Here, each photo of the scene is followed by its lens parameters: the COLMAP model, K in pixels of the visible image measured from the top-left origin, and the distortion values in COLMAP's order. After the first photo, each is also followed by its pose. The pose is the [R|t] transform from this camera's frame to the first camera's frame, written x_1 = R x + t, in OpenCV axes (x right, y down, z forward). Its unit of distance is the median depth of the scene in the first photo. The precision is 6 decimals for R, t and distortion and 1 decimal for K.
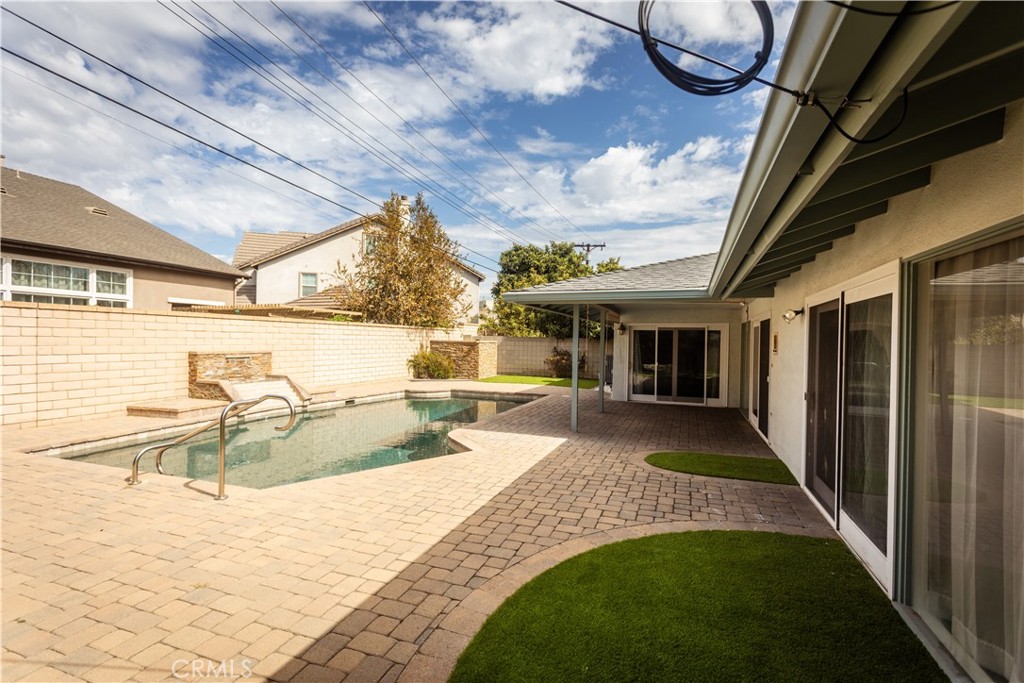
lens RADIAL K [[481.2, 0, 513.0], [0, 481.2, 342.1], [0, 0, 1]] dist [0.001981, 0.002565]
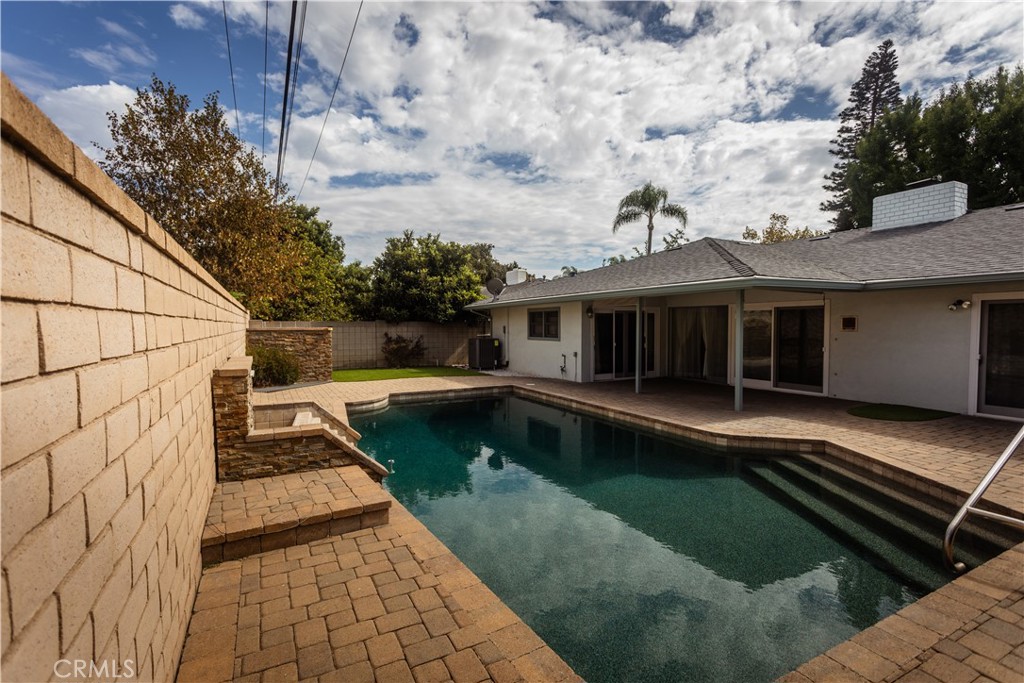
lens RADIAL K [[481.2, 0, 510.9], [0, 481.2, 346.8], [0, 0, 1]] dist [0.001981, 0.002565]
pose [[0.671034, -0.055112, 0.739376, -0.456957], [0.018651, 0.998173, 0.057475, -0.011097], [-0.741192, -0.024777, 0.670835, 0.307364]]
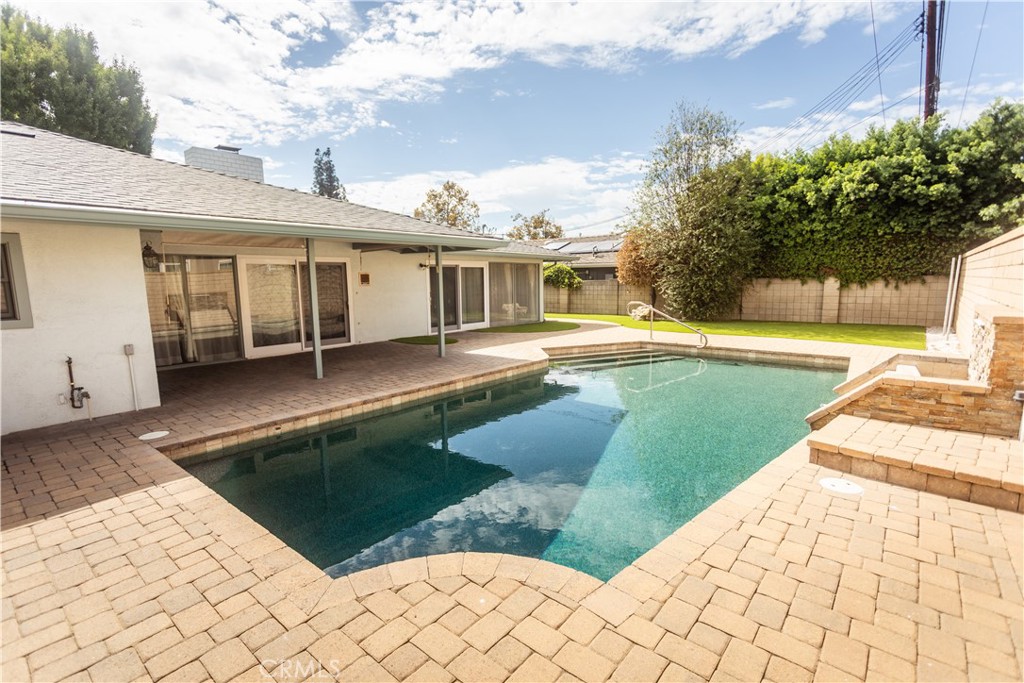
lens RADIAL K [[481.2, 0, 509.5], [0, 481.2, 340.6], [0, 0, 1]] dist [0.001981, 0.002565]
pose [[-0.939820, -0.043219, 0.338926, -0.214737], [0.003476, 0.990707, 0.135970, -0.004751], [-0.341653, 0.128965, -0.930936, 0.891256]]
